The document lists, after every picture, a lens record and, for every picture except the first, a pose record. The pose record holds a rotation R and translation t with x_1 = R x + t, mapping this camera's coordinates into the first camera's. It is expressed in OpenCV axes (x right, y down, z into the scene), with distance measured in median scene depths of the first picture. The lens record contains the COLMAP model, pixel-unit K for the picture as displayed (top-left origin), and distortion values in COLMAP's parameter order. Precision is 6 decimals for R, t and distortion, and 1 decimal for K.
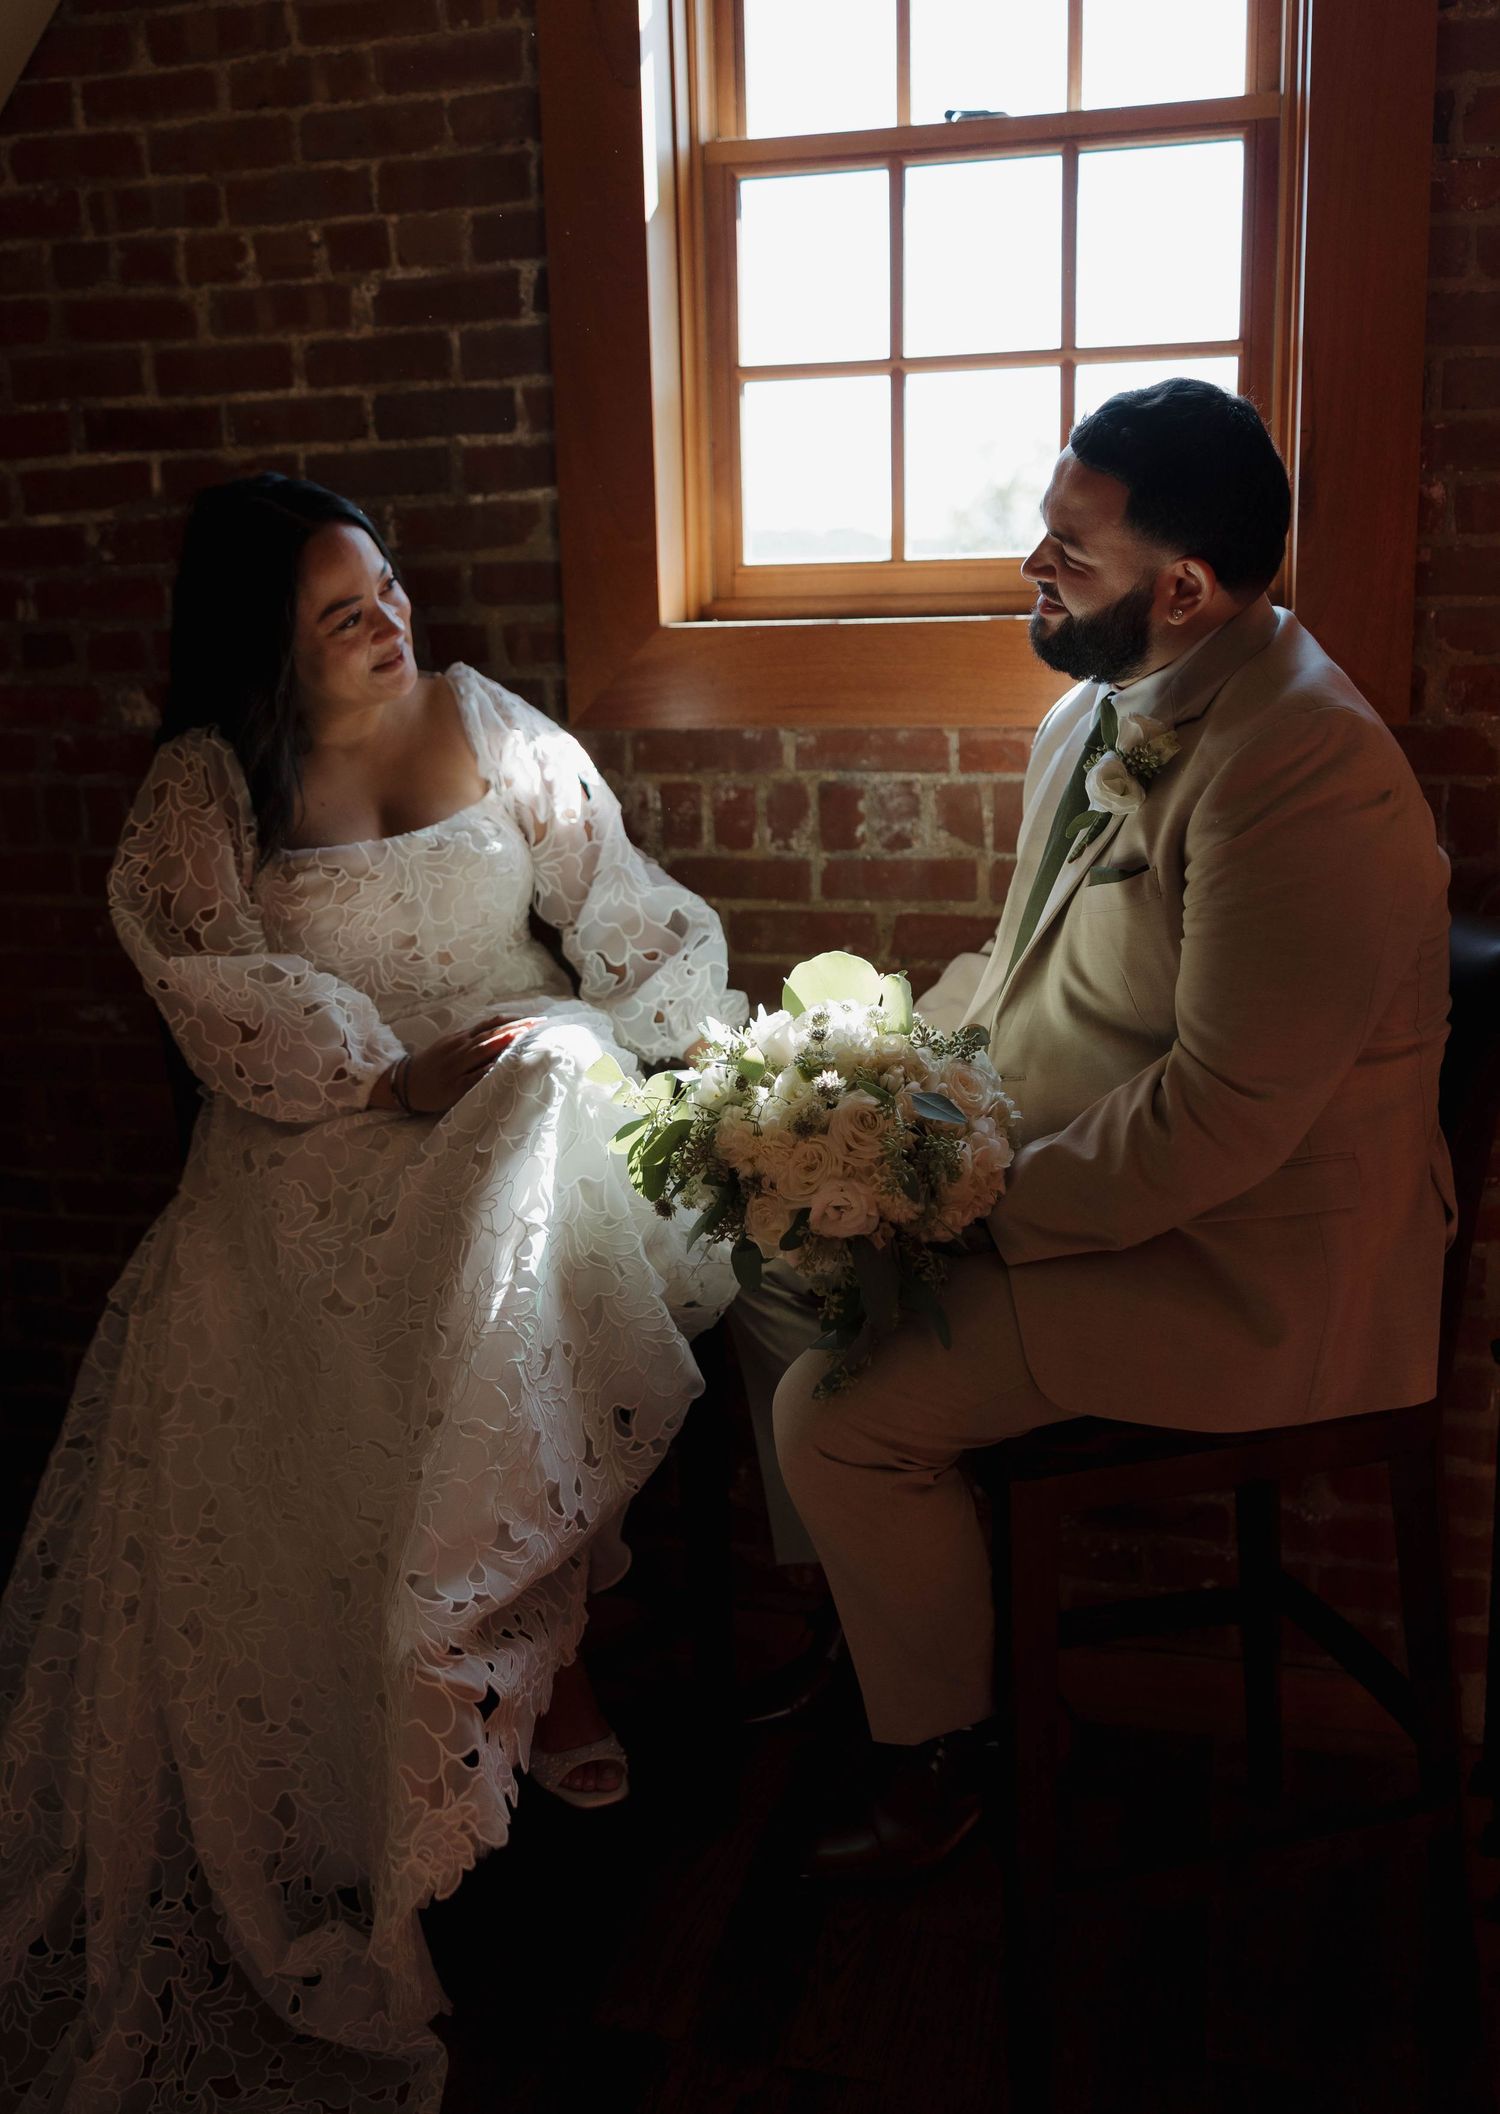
lens RADIAL K [[1905.3, 0, 749.3], [0, 1905.3, 918.9], [0, 0, 1]] dist [0.013101, -0.014942]
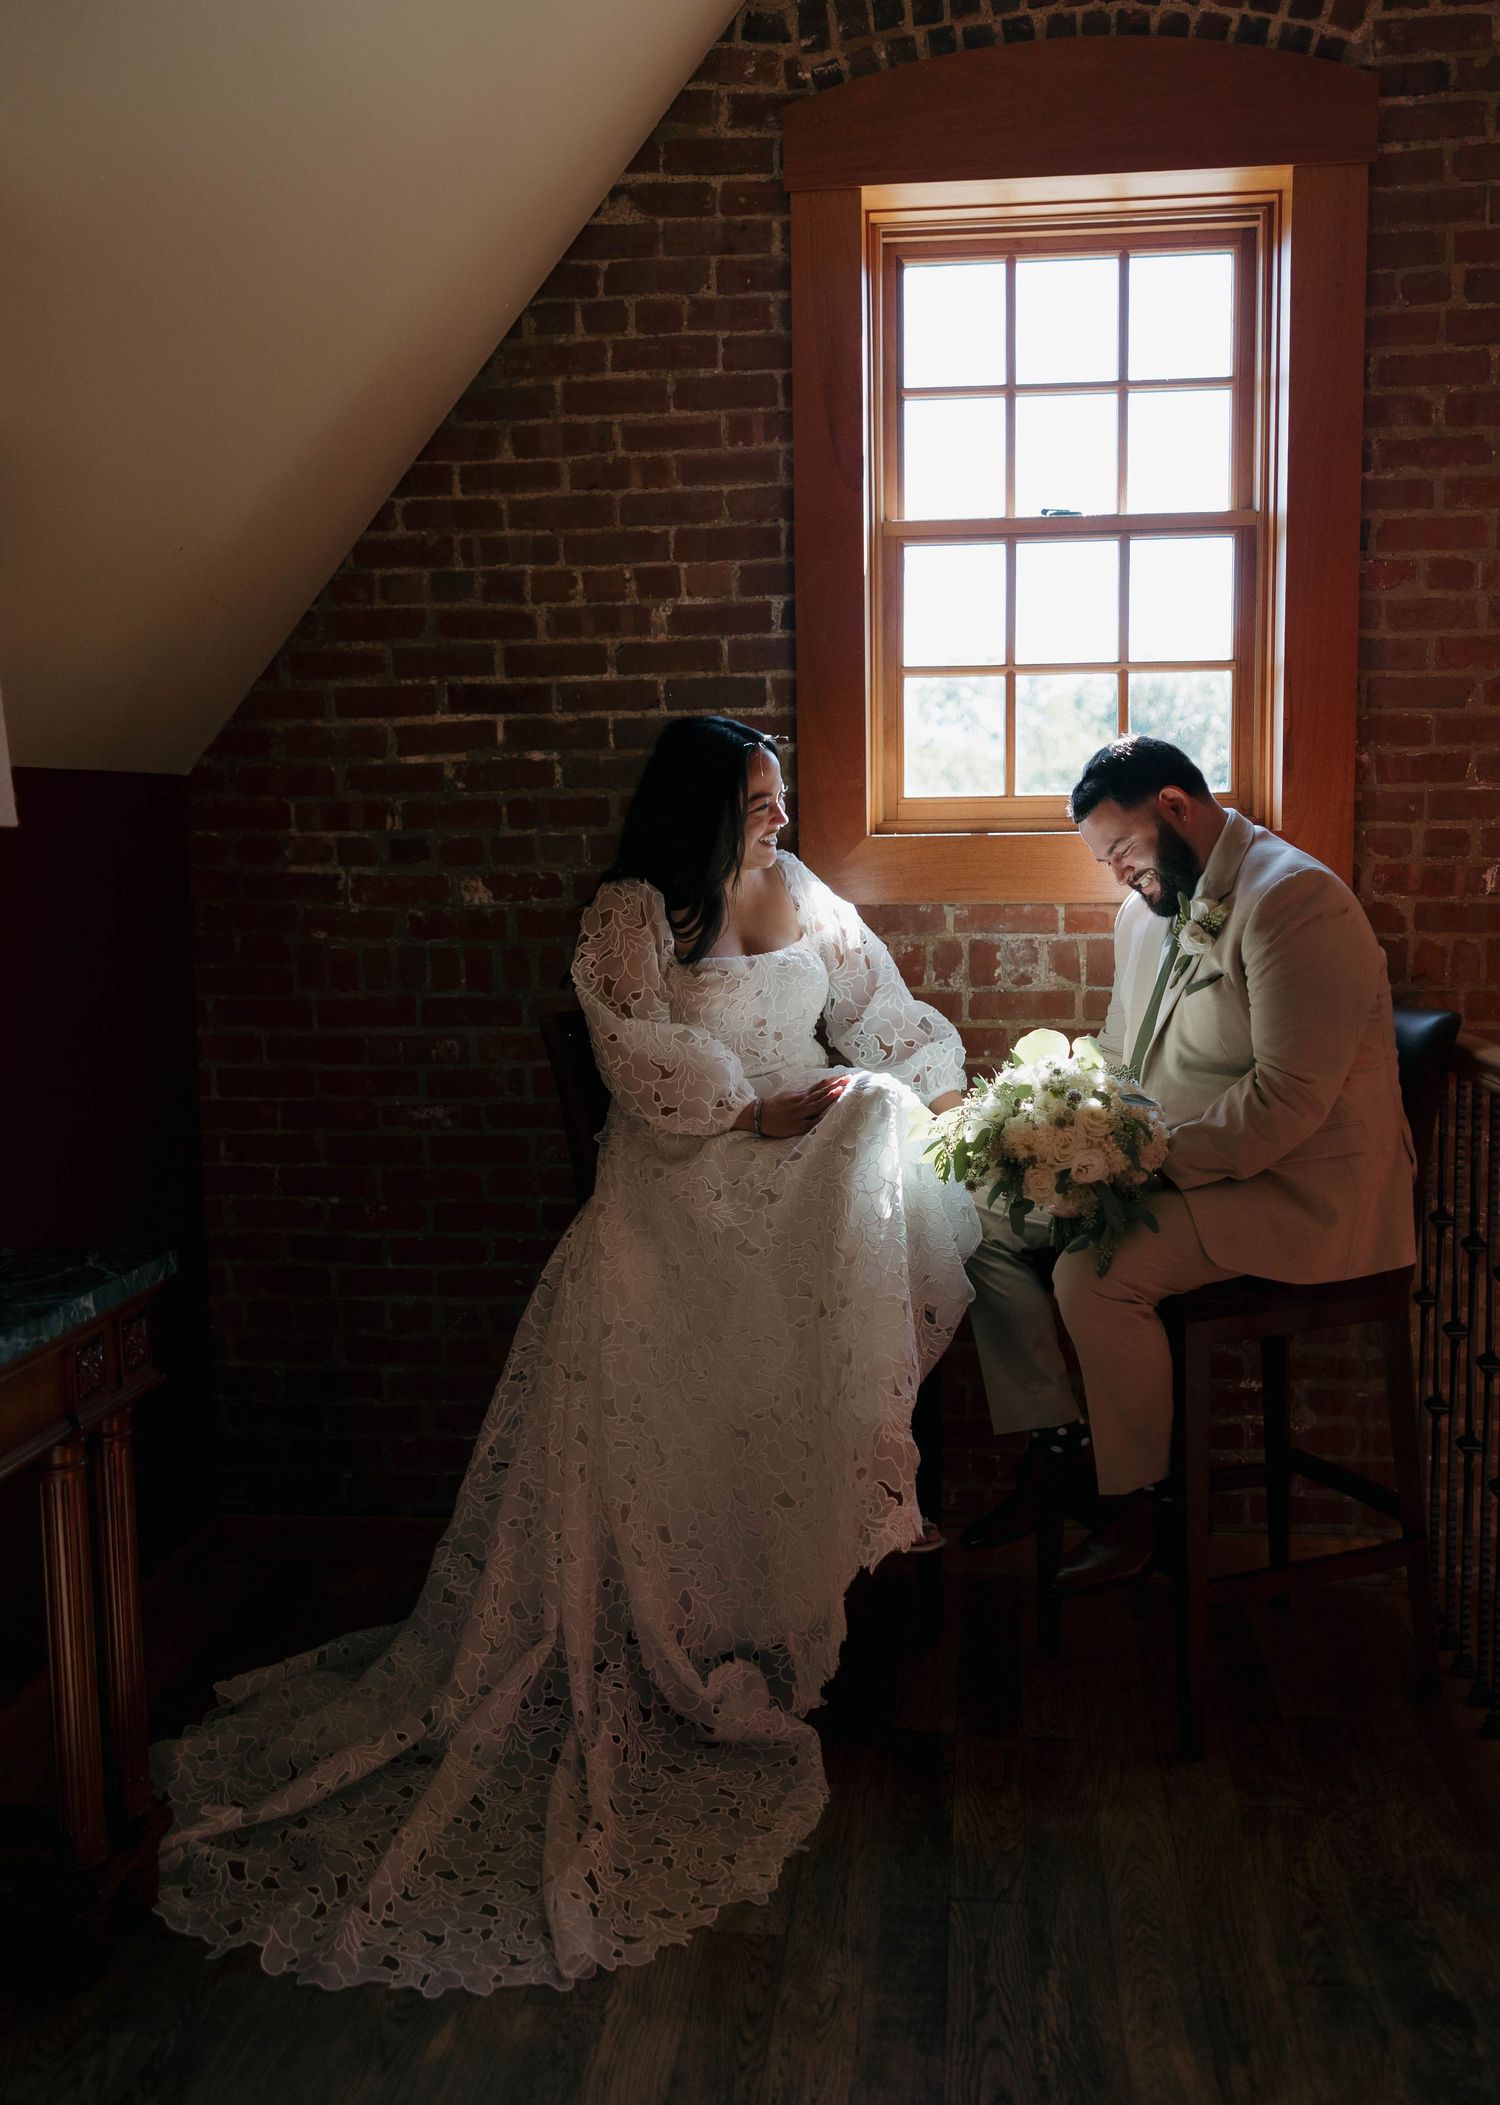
lens RADIAL K [[1975.8, 0, 769.4], [0, 1975.8, 1018.9], [0, 0, 1]] dist [0.014326, -0.005785]
pose [[0.989343, -0.001860, 0.145591, -0.345531], [0.013521, 0.996771, -0.079148, 0.110929], [-0.144974, 0.080273, 0.986174, -0.508231]]
